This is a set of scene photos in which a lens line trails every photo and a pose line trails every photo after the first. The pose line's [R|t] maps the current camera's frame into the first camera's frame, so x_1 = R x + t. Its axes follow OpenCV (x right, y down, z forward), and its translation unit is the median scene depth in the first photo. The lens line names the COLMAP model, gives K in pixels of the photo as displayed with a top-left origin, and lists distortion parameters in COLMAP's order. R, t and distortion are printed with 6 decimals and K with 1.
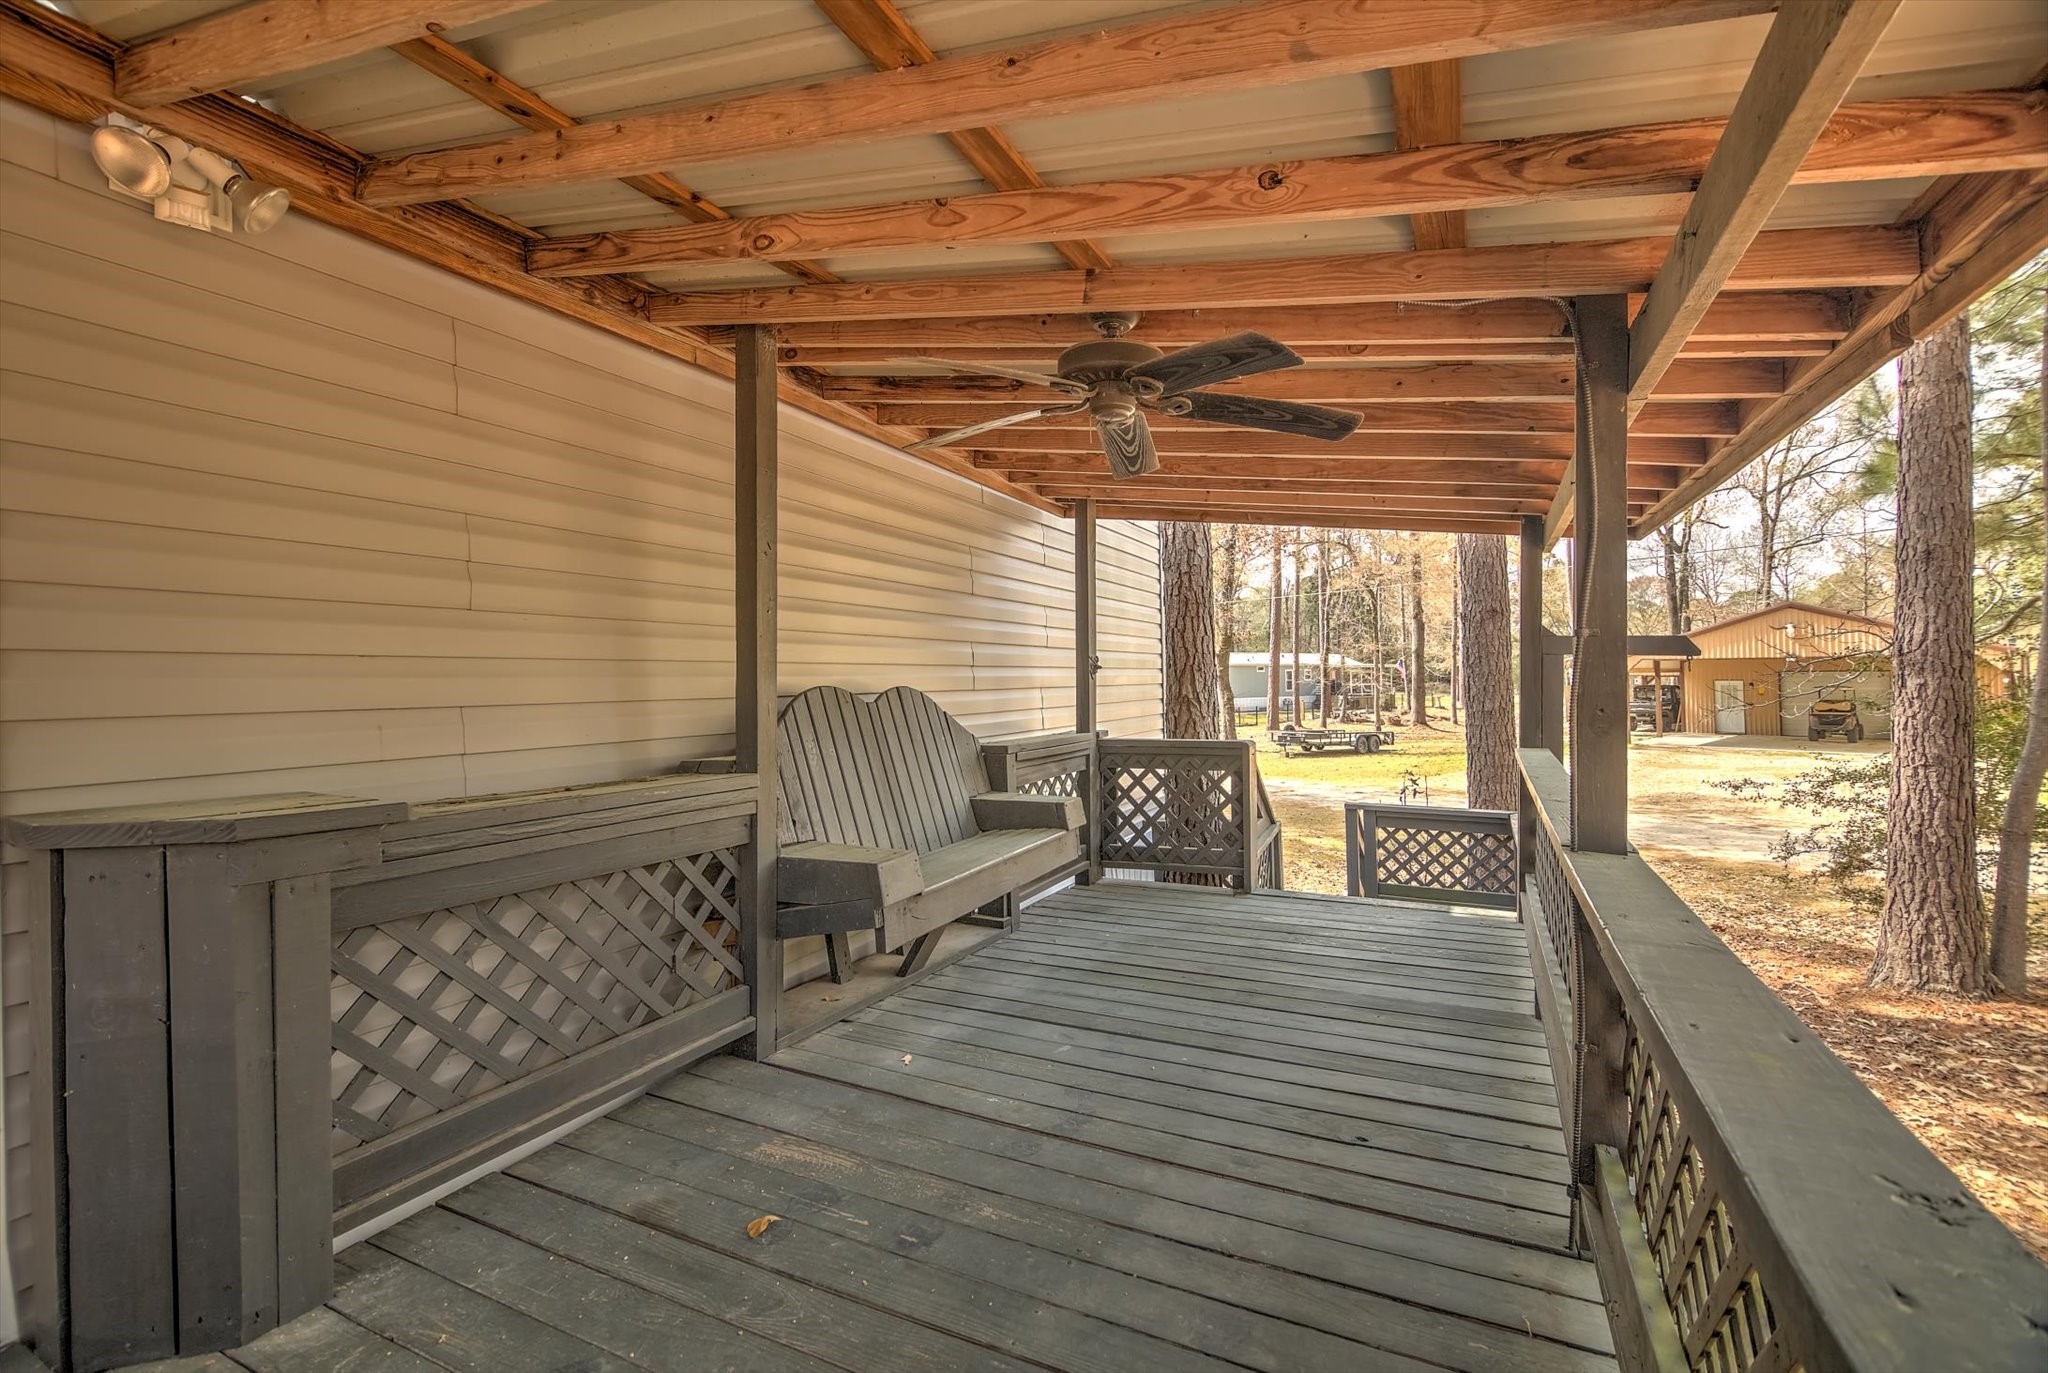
lens RADIAL K [[925.9, 0, 1024.0], [0, 925.9, 686.5], [0, 0, 1]] dist [0.000753, 0.000012]
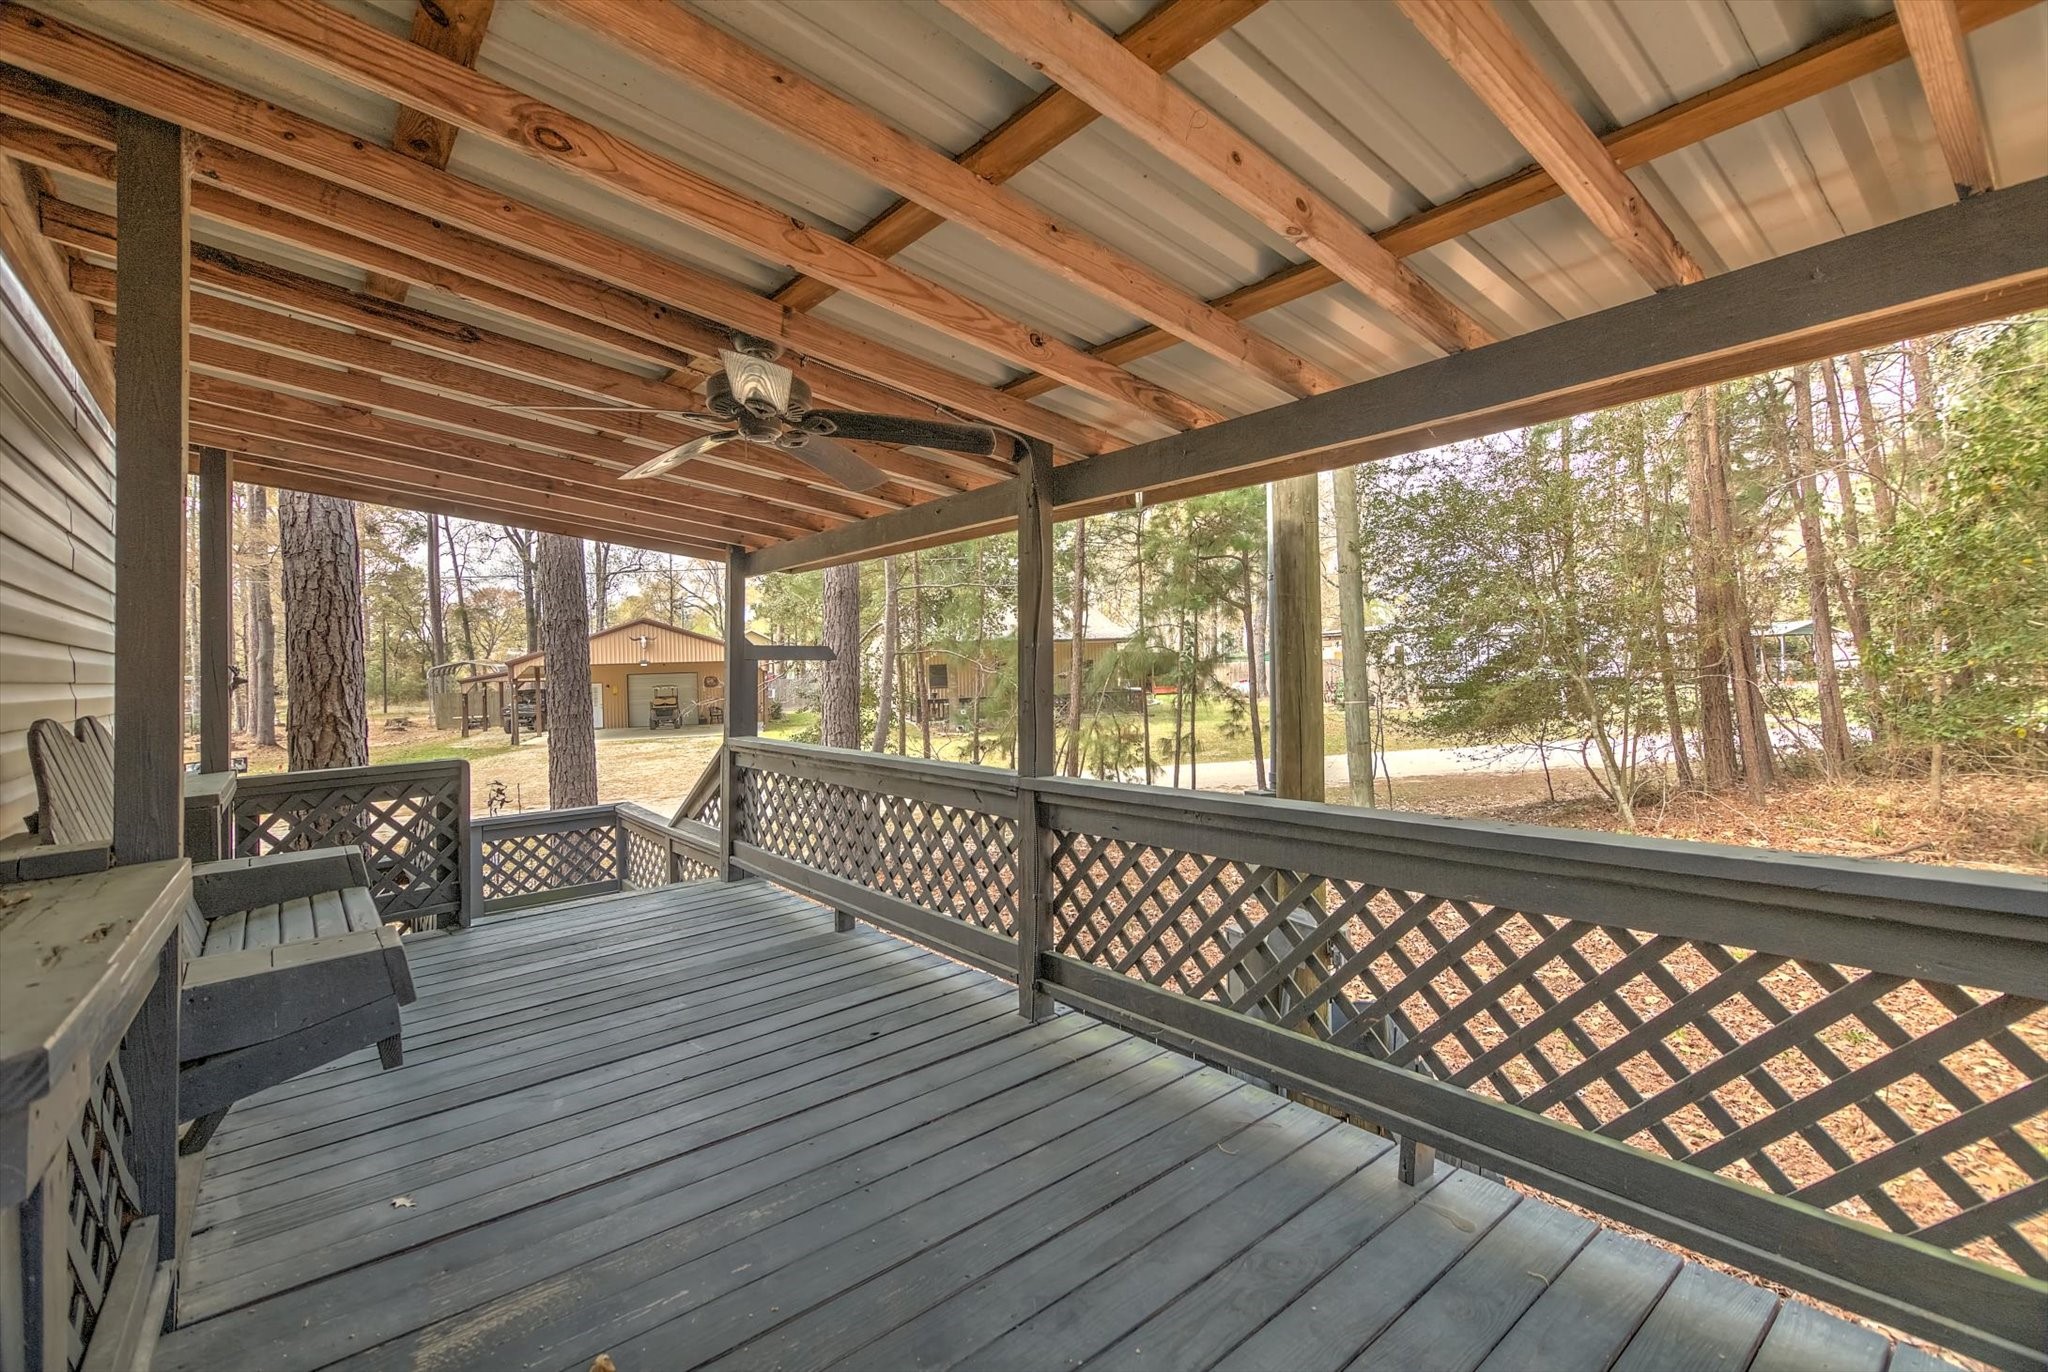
lens RADIAL K [[925.9, 0, 1024.0], [0, 925.9, 686.0], [0, 0, 1]] dist [0.000753, 0.000012]
pose [[0.405740, -0.030472, 0.913481, -0.450597], [0.039303, 0.999101, 0.015871, -0.005062], [-0.913143, 0.029463, 0.406573, 0.170373]]
